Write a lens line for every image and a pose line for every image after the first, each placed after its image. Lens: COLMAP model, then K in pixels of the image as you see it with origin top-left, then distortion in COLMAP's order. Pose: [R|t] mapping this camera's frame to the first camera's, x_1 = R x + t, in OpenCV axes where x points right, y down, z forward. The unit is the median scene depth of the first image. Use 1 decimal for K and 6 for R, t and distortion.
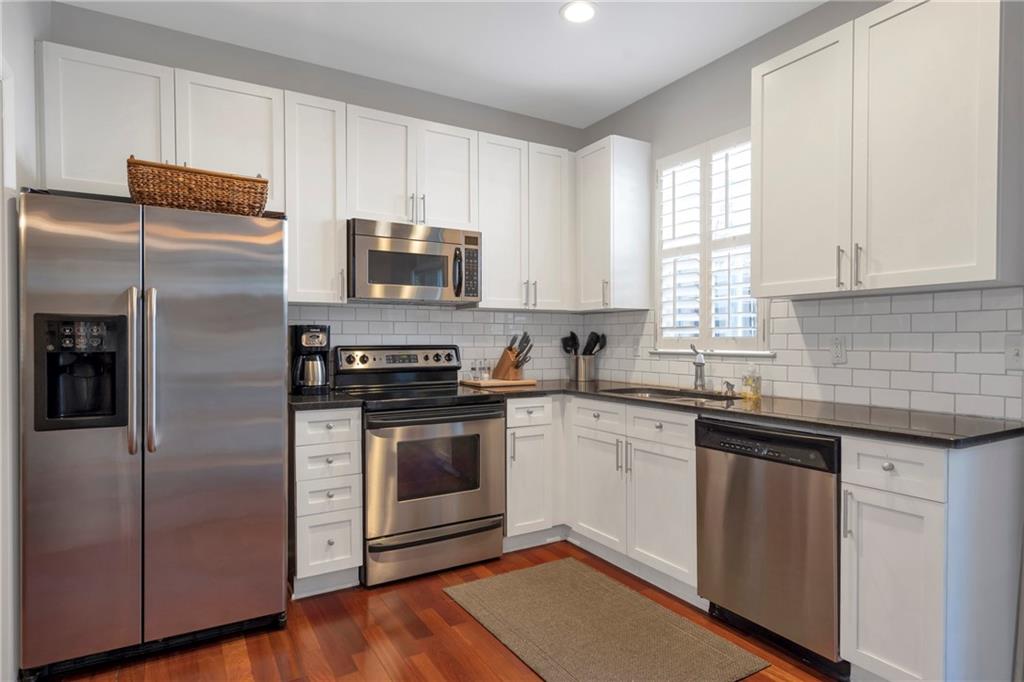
lens RADIAL K [[568.6, 0, 509.9], [0, 568.6, 345.2], [0, 0, 1]] dist [0.005739, 0.000029]
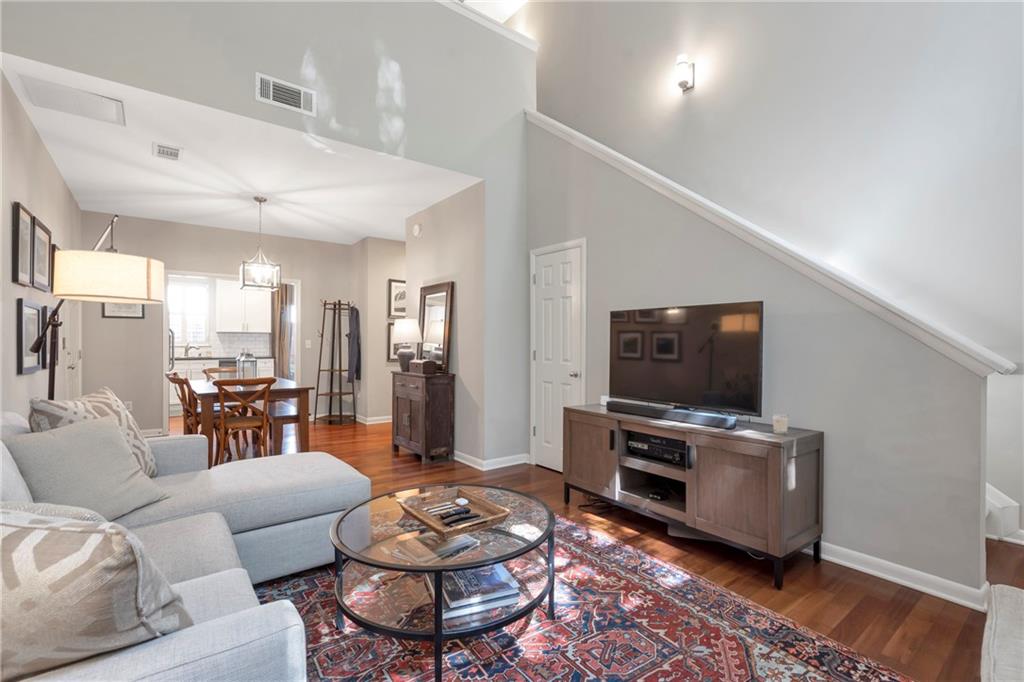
lens RADIAL K [[465.1, 0, 508.2], [0, 465.1, 345.7], [0, 0, 1]] dist [-0.000109, 0.000467]
pose [[-0.117426, -0.004157, 0.993073, -2.715694], [0.009032, 0.999945, 0.005254, 0.015450], [-0.993041, 0.009587, -0.117382, -0.588047]]
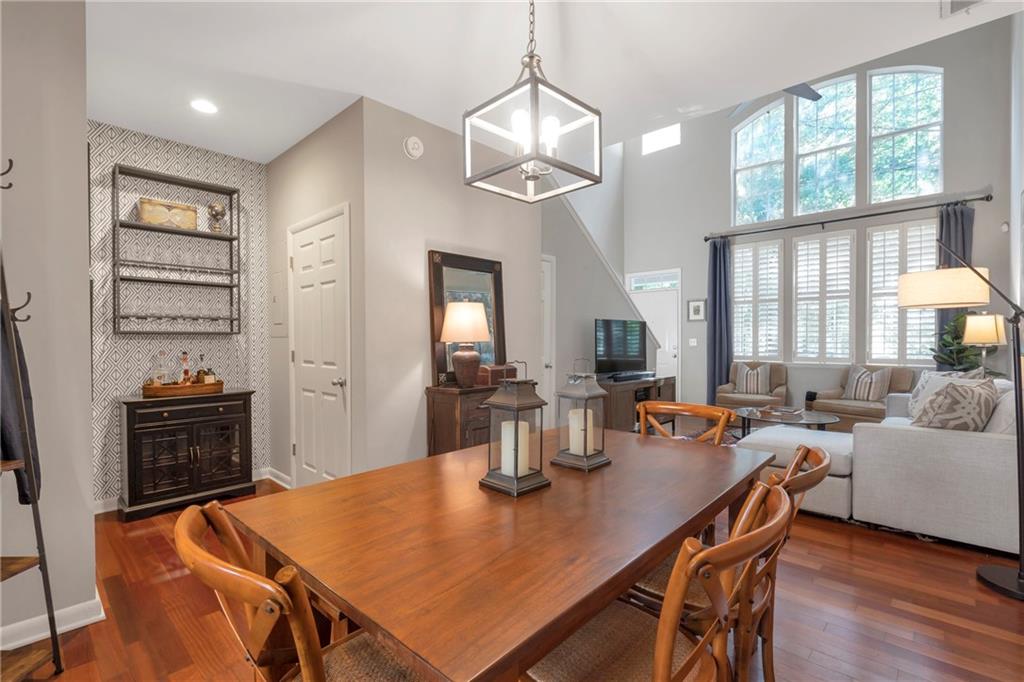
lens RADIAL K [[465.1, 0, 508.2], [0, 465.1, 345.7], [0, 0, 1]] dist [-0.000109, 0.000467]
pose [[-0.966489, 0.010784, -0.256481, -0.885825], [0.005145, 0.999730, 0.022647, -0.001608], [0.256656, 0.020568, -0.966284, 0.572695]]
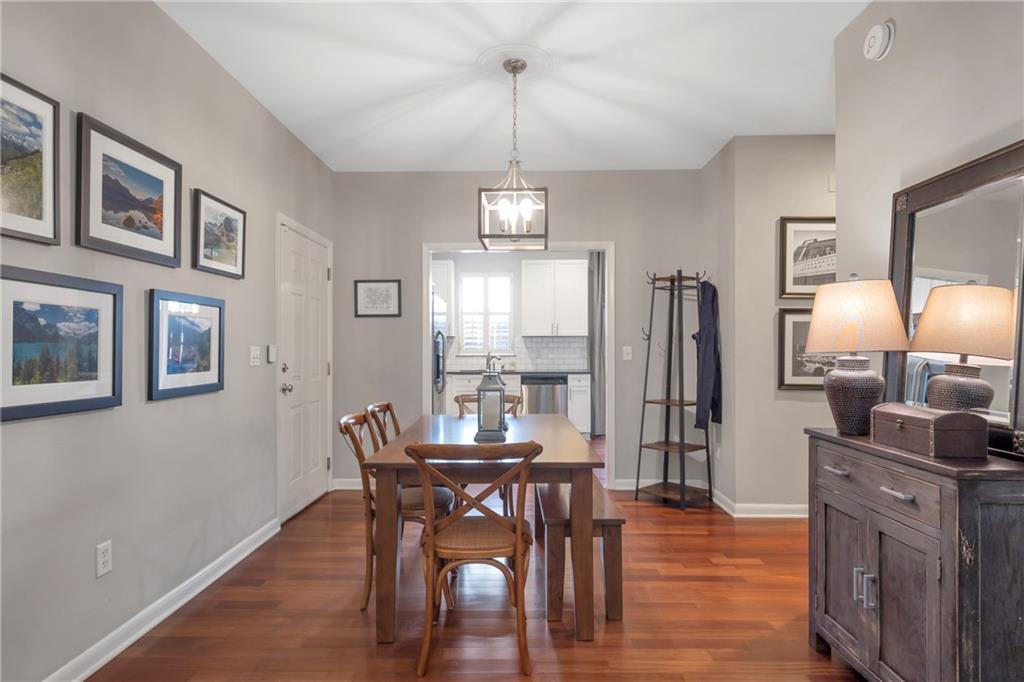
lens RADIAL K [[568.6, 0, 509.9], [0, 568.6, 345.2], [0, 0, 1]] dist [0.005739, 0.000029]
pose [[0.518423, 0.007522, 0.855091, -1.868614], [0.010353, 0.999833, -0.015072, 0.008812], [-0.855061, 0.016666, 0.518259, -0.426367]]
